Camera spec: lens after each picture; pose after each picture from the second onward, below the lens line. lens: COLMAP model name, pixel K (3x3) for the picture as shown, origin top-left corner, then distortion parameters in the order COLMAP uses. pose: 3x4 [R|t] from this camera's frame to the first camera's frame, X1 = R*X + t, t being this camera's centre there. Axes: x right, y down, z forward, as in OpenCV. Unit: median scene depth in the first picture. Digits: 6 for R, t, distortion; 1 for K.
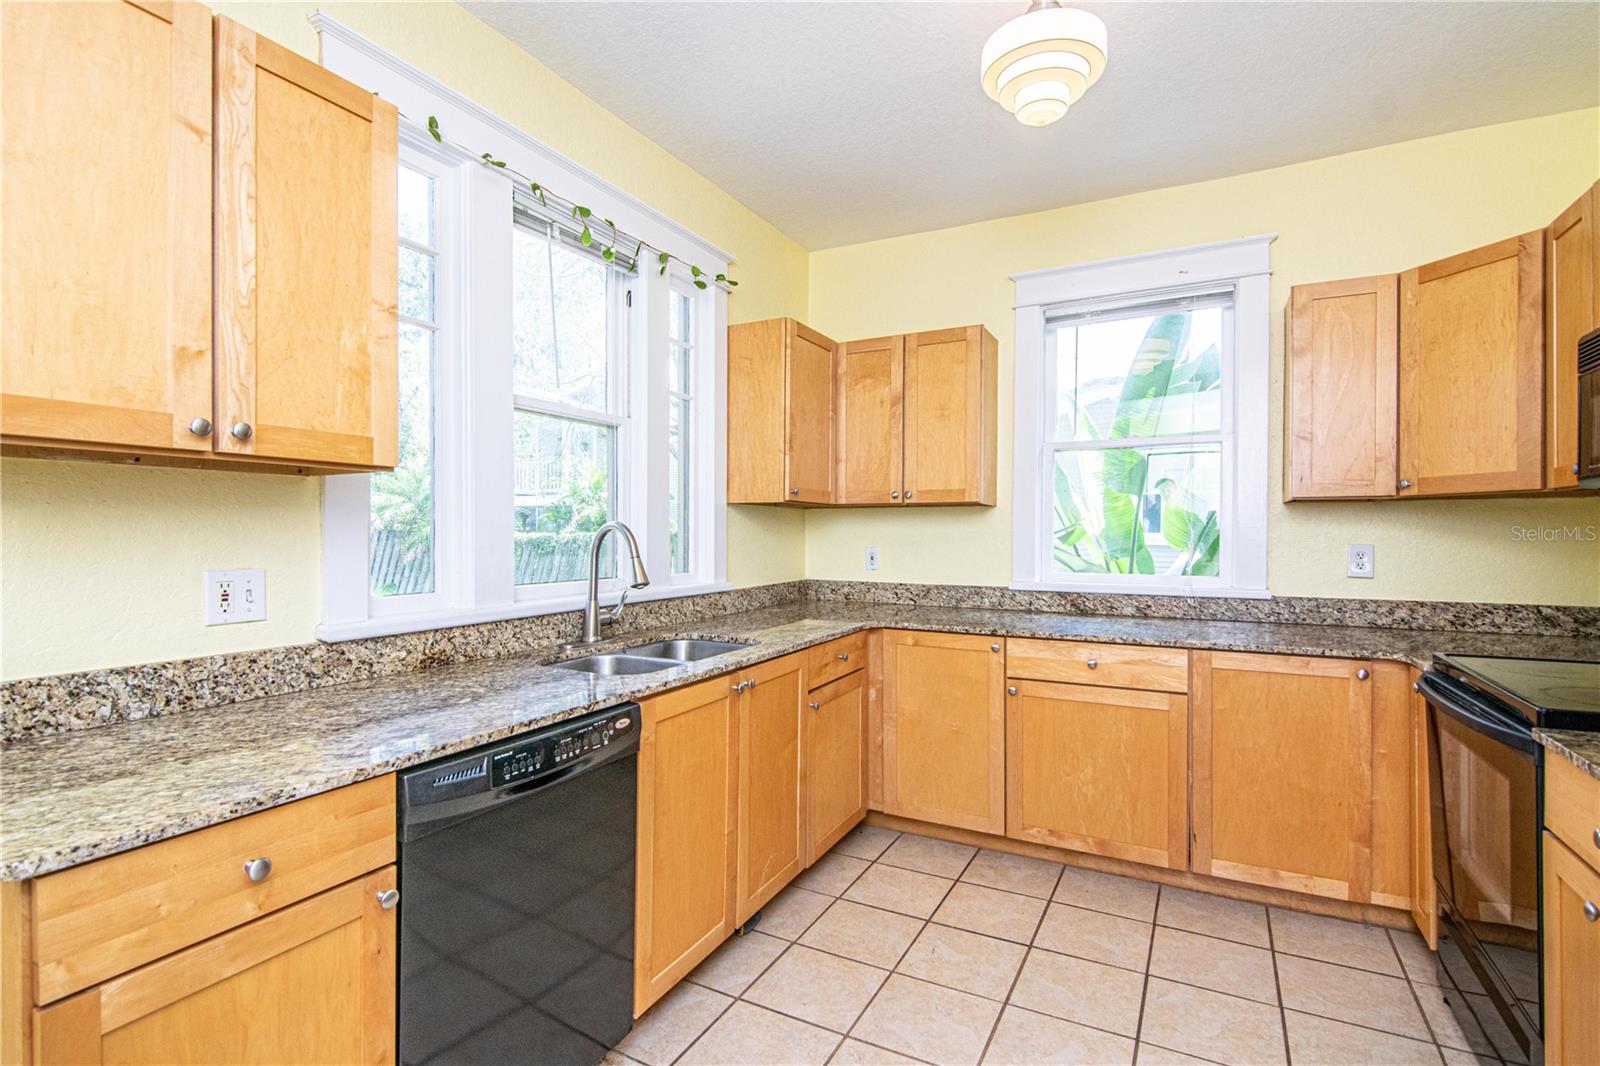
lens RADIAL K [[771.7, 0, 795.0], [0, 771.7, 539.2], [0, 0, 1]] dist [0.016617, -0.008508]
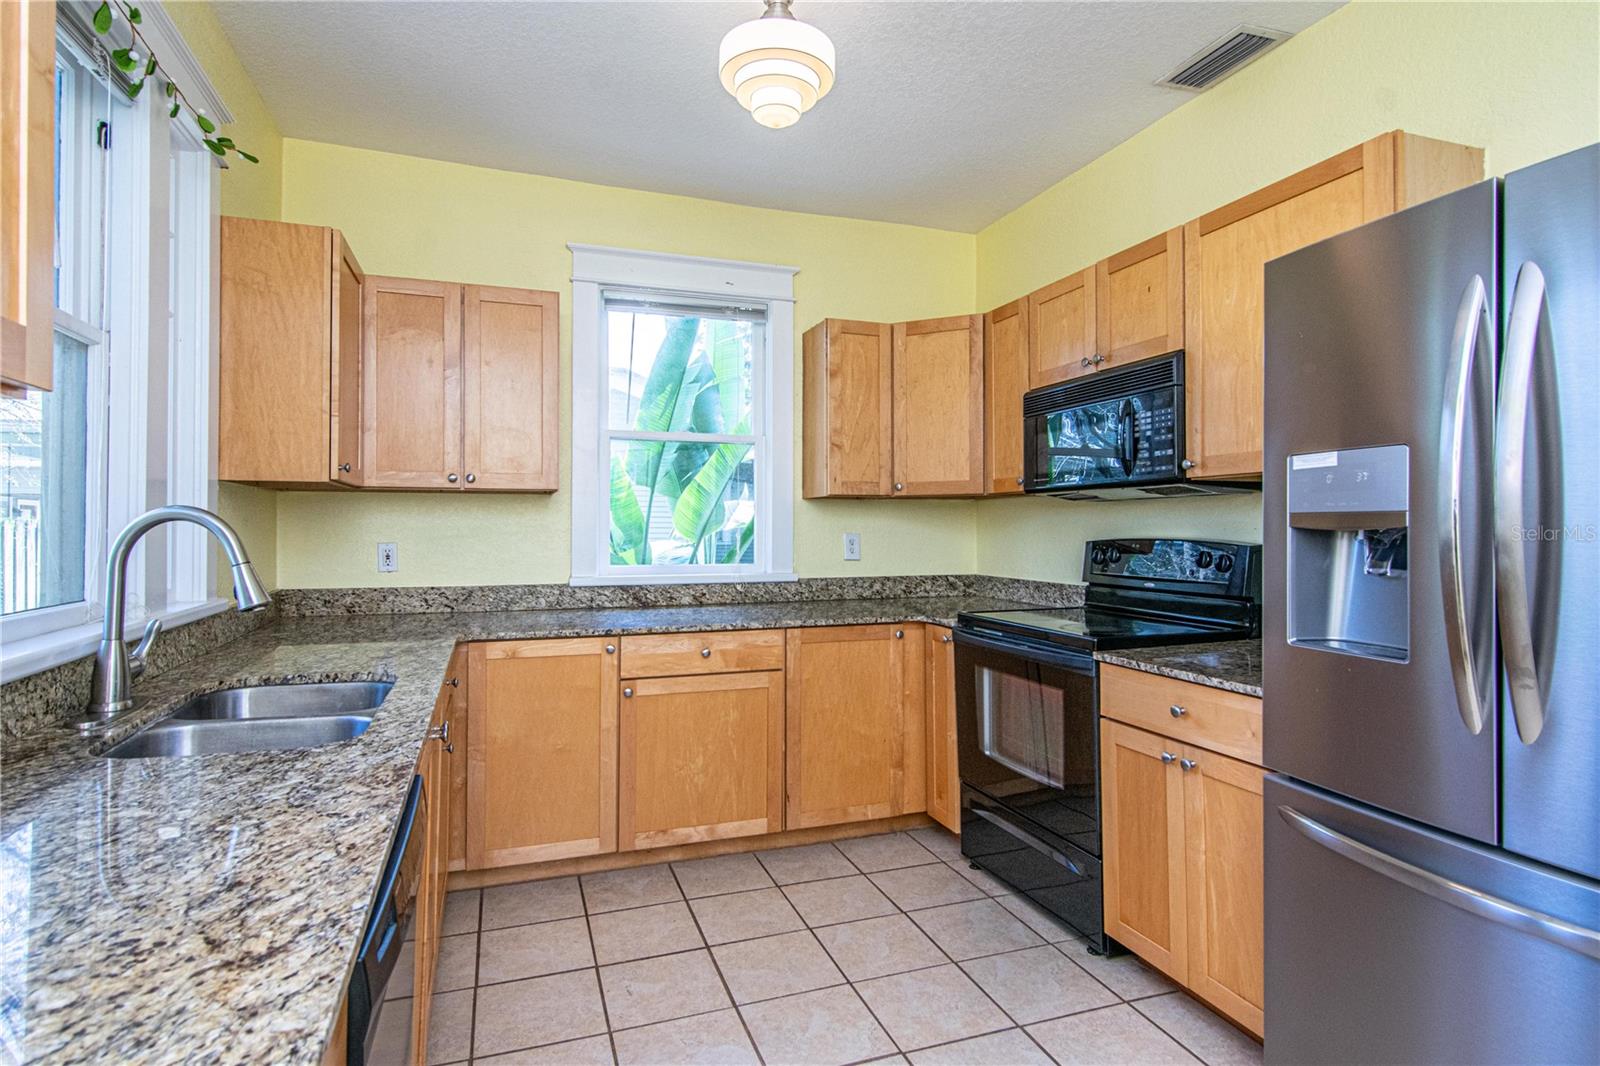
lens RADIAL K [[839.4, 0, 794.8], [0, 839.4, 520.9], [0, 0, 1]] dist [0.025558, -0.001474]
pose [[0.676584, 0.002509, 0.736361, -0.332436], [0.007469, 0.999919, -0.010269, -0.000101], [-0.736328, 0.012448, 0.676511, 0.157510]]
